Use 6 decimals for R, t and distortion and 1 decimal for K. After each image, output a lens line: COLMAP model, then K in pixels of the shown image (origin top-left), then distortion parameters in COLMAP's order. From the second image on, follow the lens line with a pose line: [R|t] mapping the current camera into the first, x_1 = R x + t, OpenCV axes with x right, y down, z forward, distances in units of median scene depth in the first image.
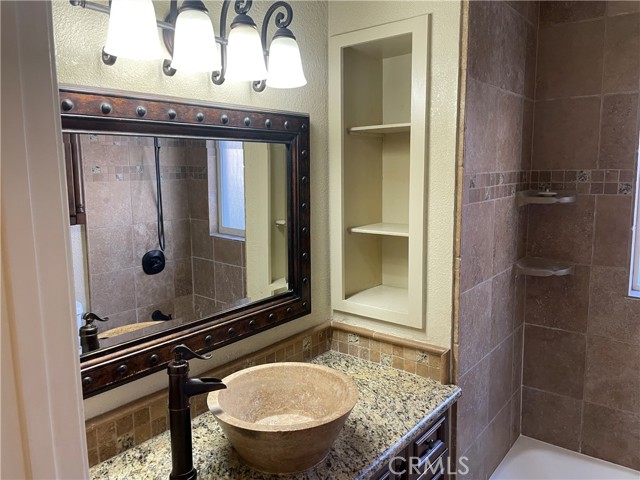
lens RADIAL K [[482.1, 0, 322.3], [0, 482.1, 238.6], [0, 0, 1]] dist [0.076761, -0.108173]
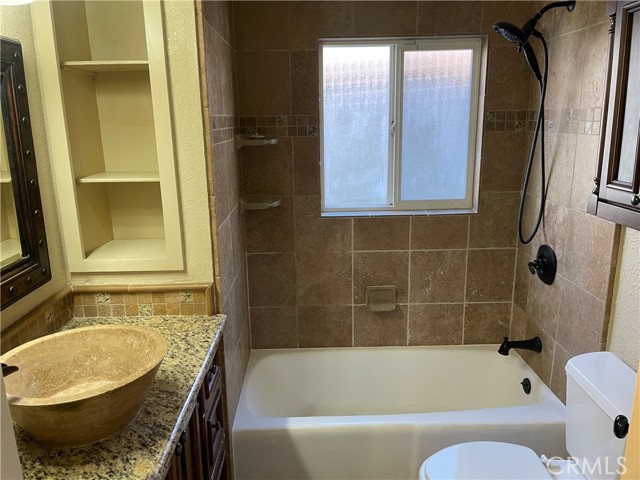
lens RADIAL K [[482.1, 0, 322.3], [0, 482.1, 238.6], [0, 0, 1]] dist [0.076761, -0.108173]
pose [[0.765837, -0.152424, 0.624708, -0.186715], [0.095996, 0.987714, 0.123313, 0.020918], [-0.635829, -0.034468, 0.771060, 0.022709]]
